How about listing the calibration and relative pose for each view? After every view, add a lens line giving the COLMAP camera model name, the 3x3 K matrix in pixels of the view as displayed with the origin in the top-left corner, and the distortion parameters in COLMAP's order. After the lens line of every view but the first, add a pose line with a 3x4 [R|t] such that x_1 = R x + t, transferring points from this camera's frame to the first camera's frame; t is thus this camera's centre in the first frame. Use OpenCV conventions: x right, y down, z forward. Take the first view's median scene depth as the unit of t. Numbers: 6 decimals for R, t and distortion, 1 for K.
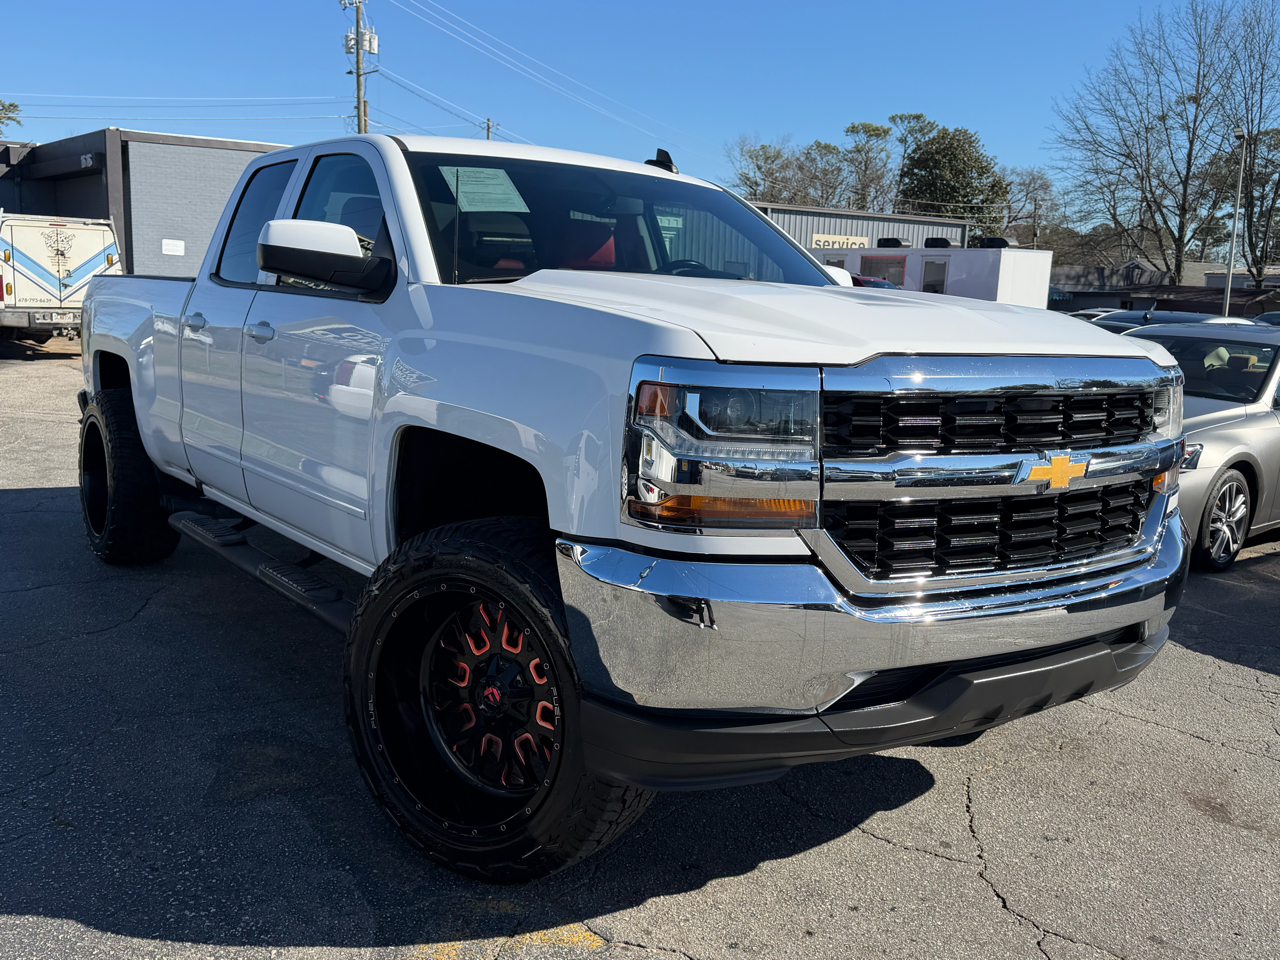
lens RADIAL K [[1154.9, 0, 644.6], [0, 1154.9, 481.2], [0, 0, 1]] dist [0.096020, -0.180170]
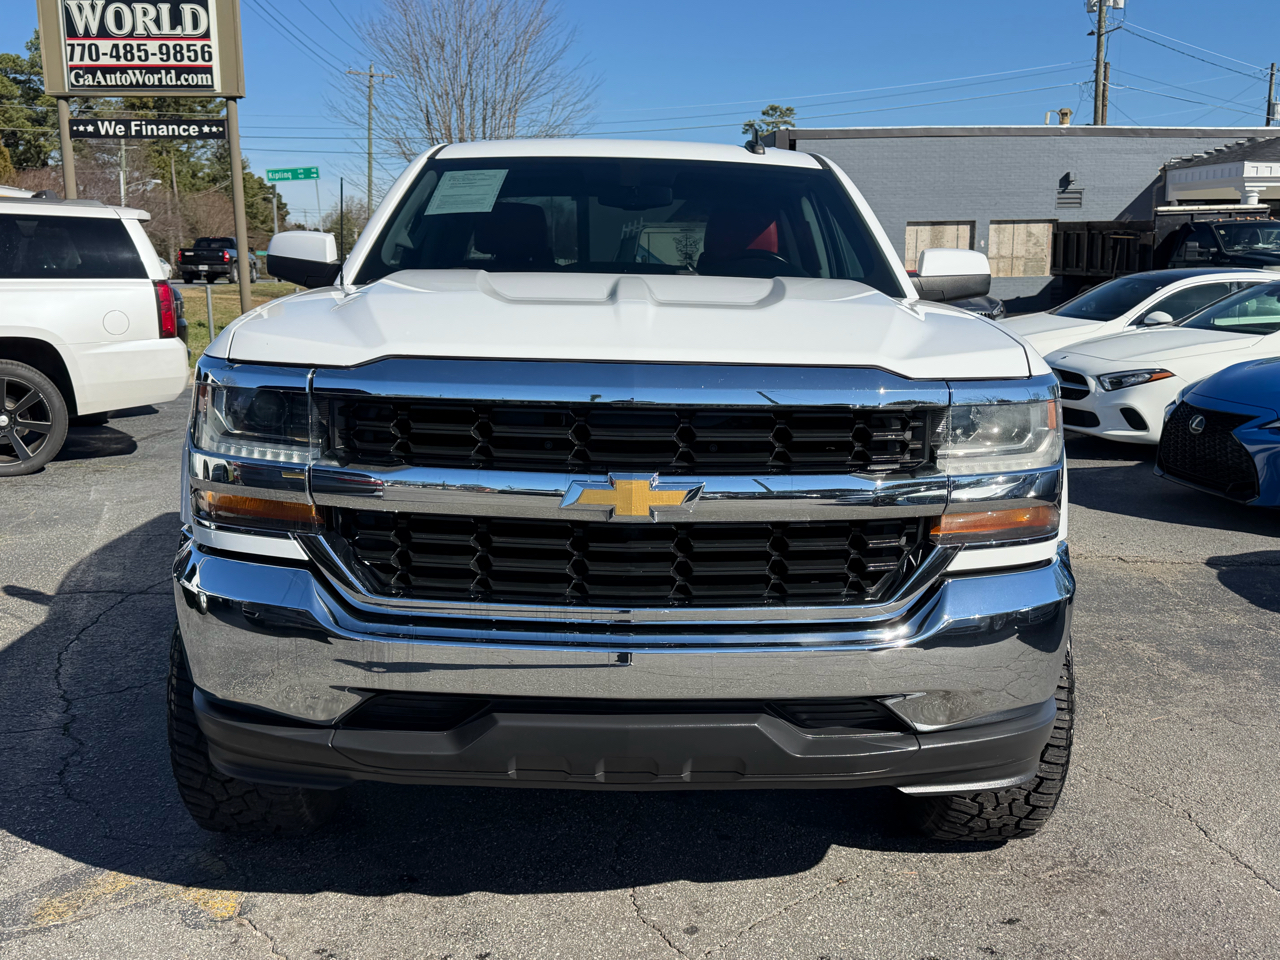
lens RADIAL K [[1263.3, 0, 645.0], [0, 1263.3, 484.7], [0, 0, 1]] dist [0.067798, -0.137500]
pose [[0.823772, 0.059596, -0.563780, 0.628333], [-0.060498, 0.998022, 0.017102, -0.023436], [0.563684, 0.020020, 0.825748, 0.176281]]
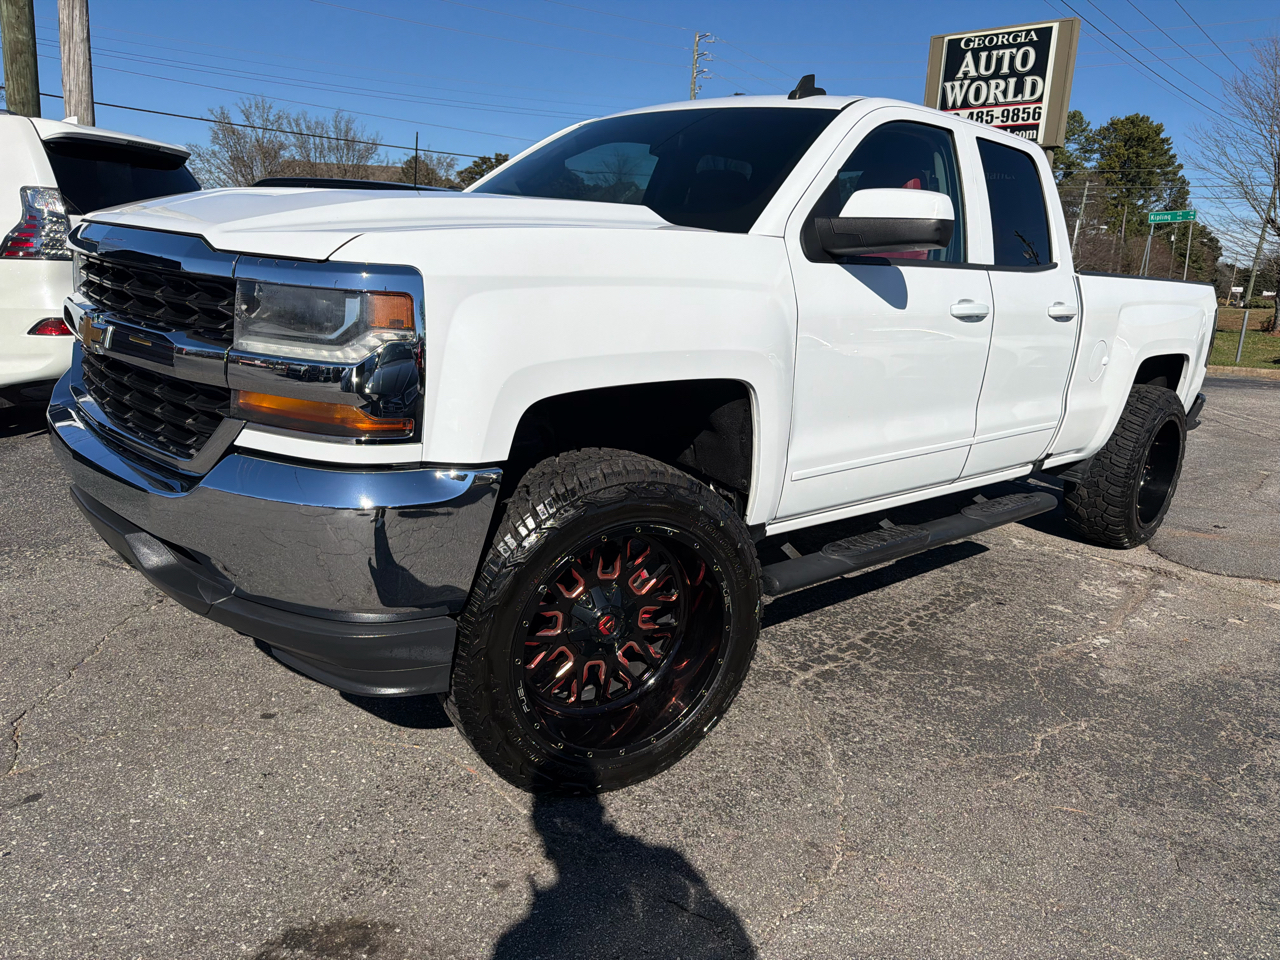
lens RADIAL K [[894.4, 0, 636.4], [0, 894.4, 477.7], [0, 0, 1]] dist [0.047633, -0.058479]
pose [[0.133730, 0.198878, -0.970857, 0.900833], [-0.210289, 0.963042, 0.168311, -0.088978], [0.968450, 0.181653, 0.170609, 0.981979]]
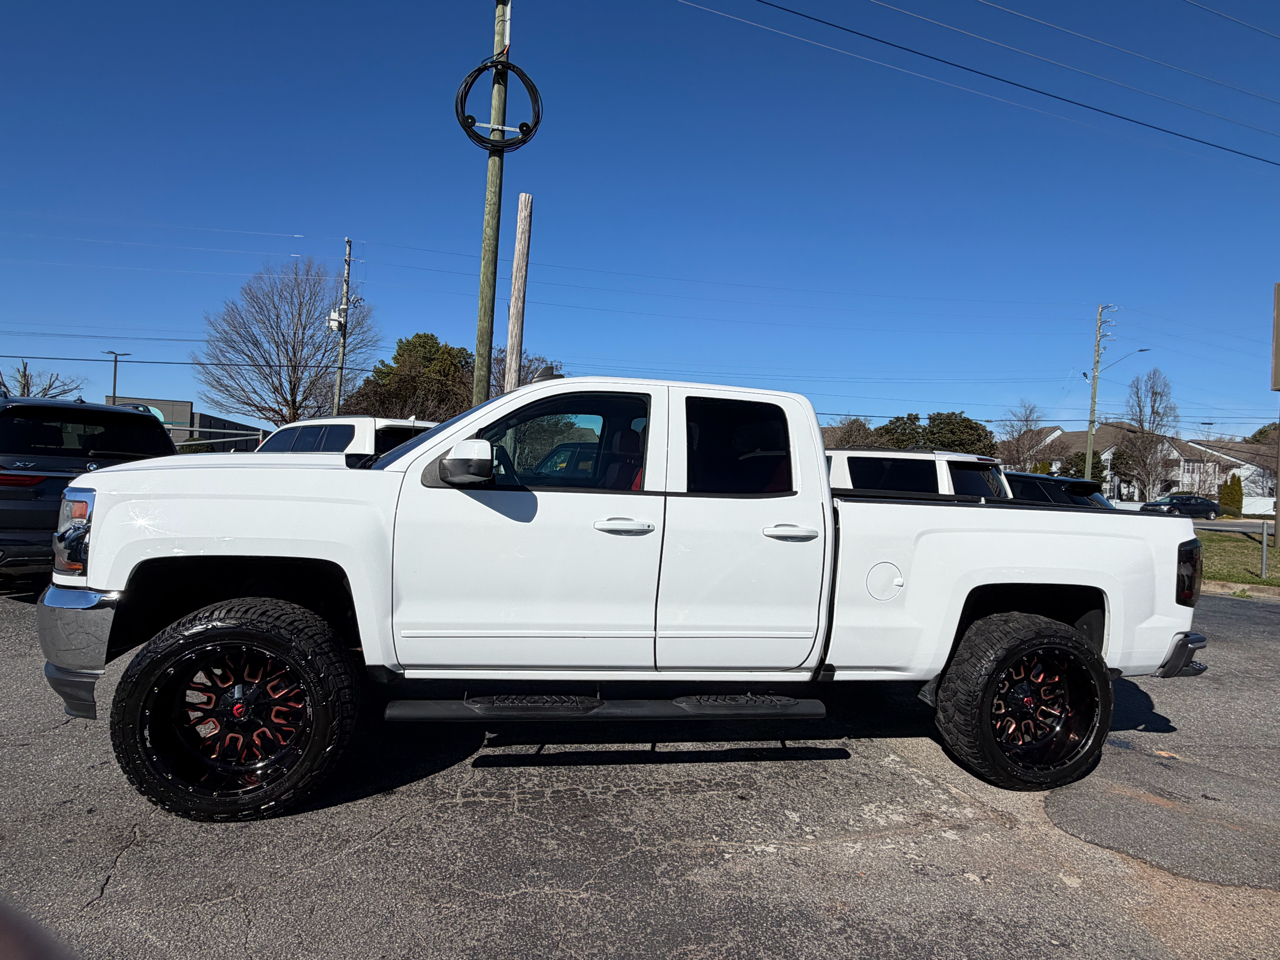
lens RADIAL K [[706.9, 0, 640.0], [0, 706.9, 480.0], [0, 0, 1]] dist [0.001073, 0.000004]
pose [[-0.413239, -0.055151, -0.908951, 0.849935], [-0.213549, 0.976199, 0.037855, -0.256435], [0.885229, 0.209749, -0.415181, 1.769868]]
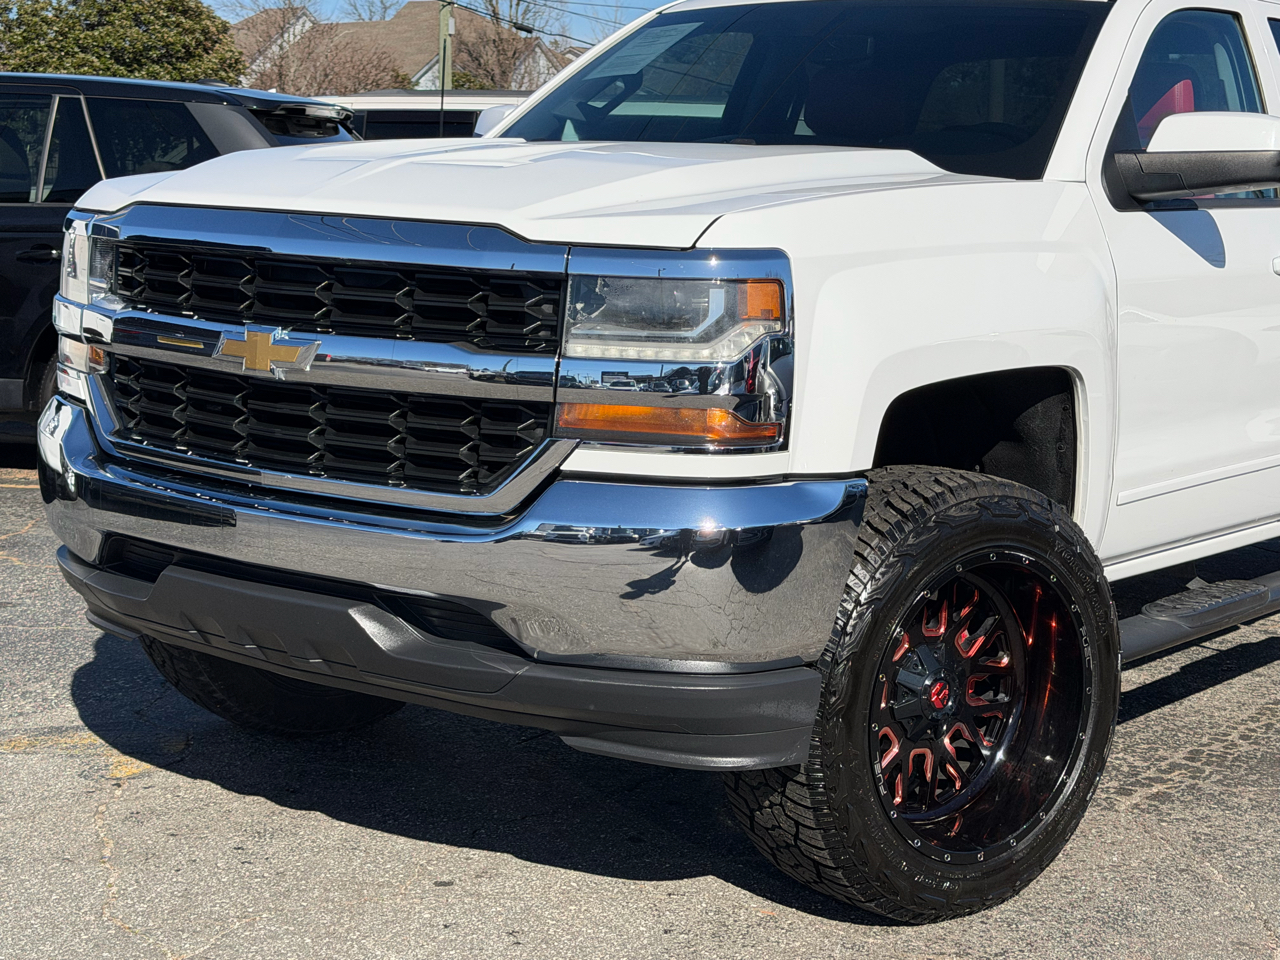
lens RADIAL K [[2079.1, 0, 640.0], [0, 2079.1, 480.0], [0, 0, 1]] dist [0.149116, -0.158021]
pose [[0.283363, 0.091198, -0.954667, 1.317445], [-0.155239, 0.986701, 0.048180, -0.022003], [0.946365, 0.134549, 0.293752, 0.595148]]
